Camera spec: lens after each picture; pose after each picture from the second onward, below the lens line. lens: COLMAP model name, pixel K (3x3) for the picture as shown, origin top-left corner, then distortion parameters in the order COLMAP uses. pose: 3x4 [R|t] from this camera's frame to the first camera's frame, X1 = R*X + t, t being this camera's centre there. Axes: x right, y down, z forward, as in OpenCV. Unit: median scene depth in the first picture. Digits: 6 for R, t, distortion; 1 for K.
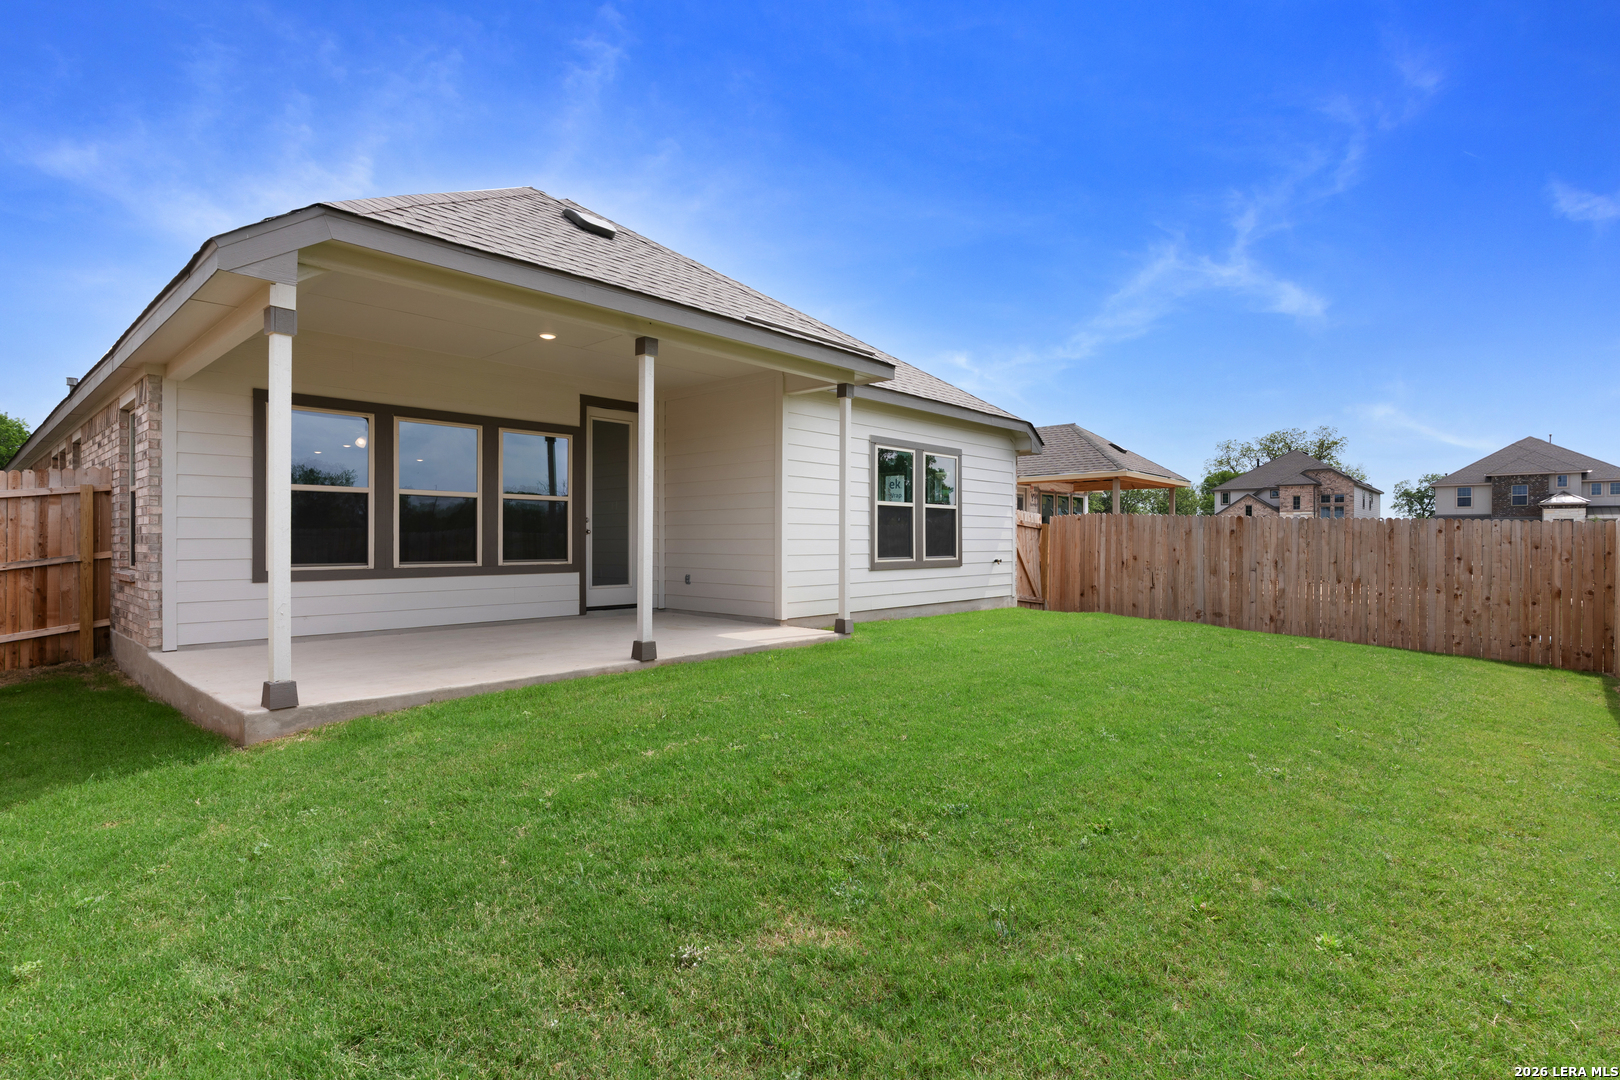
lens RADIAL K [[794.3, 0, 804.6], [0, 794.3, 537.0], [0, 0, 1]] dist [0.008255, -0.000427]
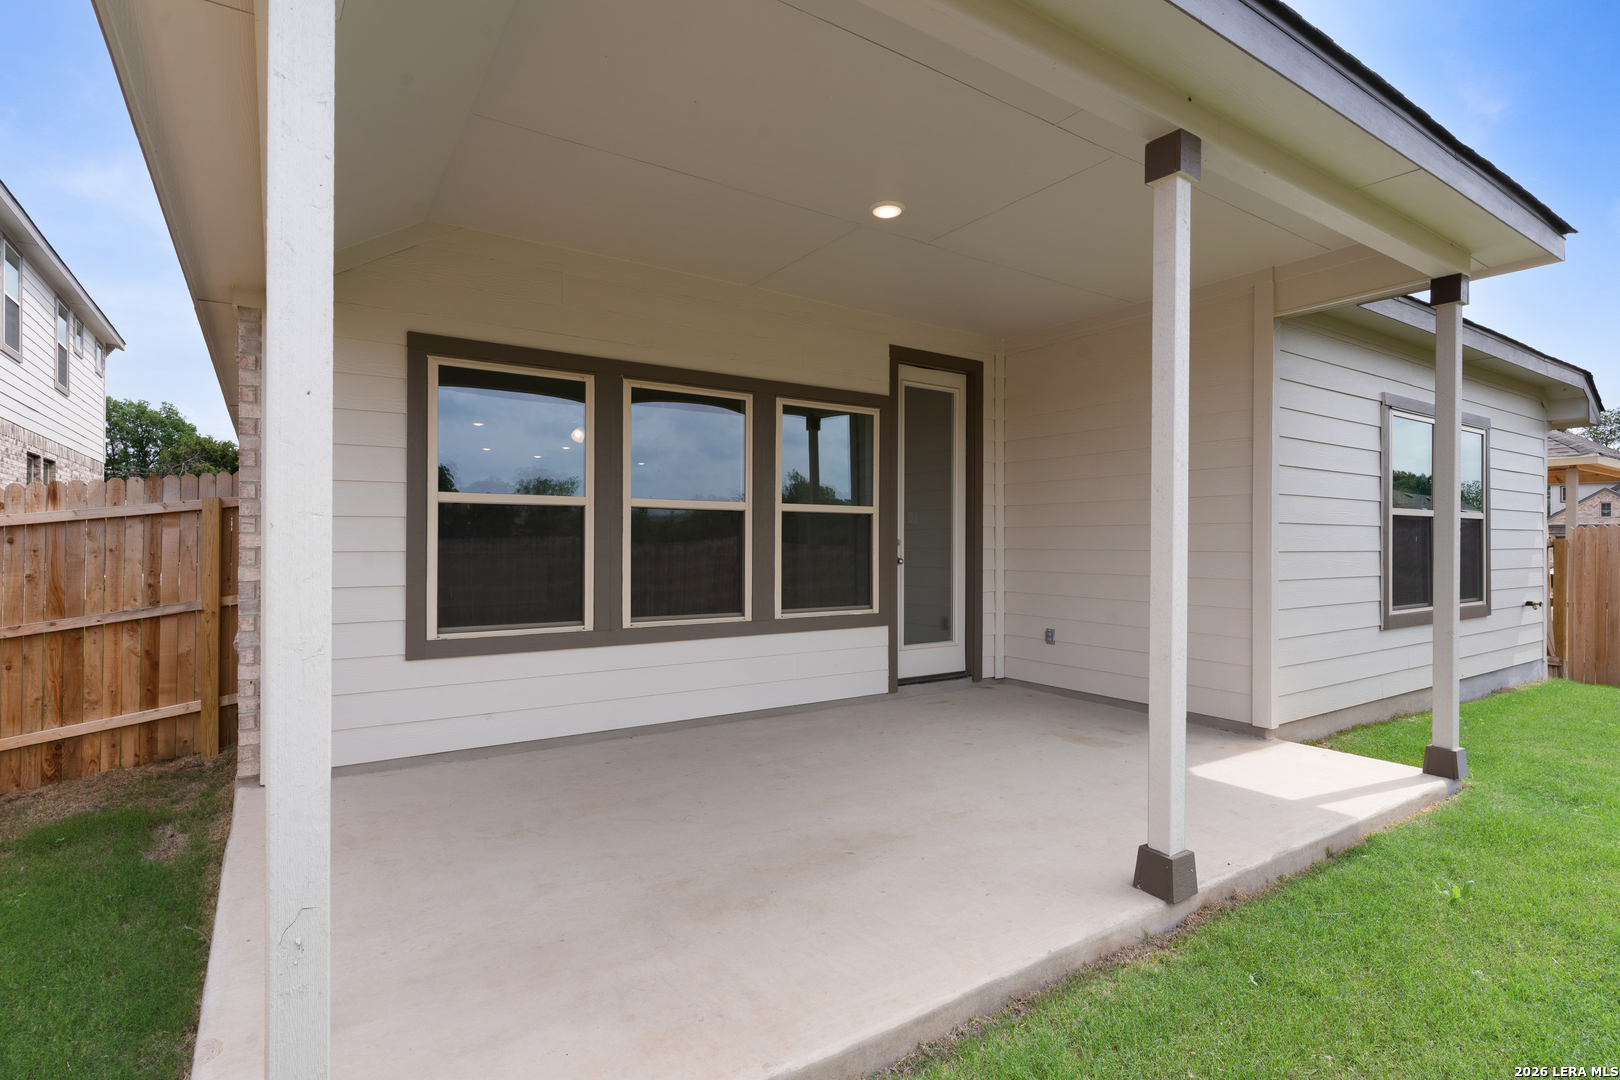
lens RADIAL K [[794.3, 0, 814.1], [0, 794.3, 538.1], [0, 0, 1]] dist [0.008255, -0.000427]
pose [[0.974454, -0.000279, -0.224589, -0.241063], [0.000003, 0.999999, -0.001232, -0.029732], [0.224589, 0.001200, 0.974453, 0.448517]]
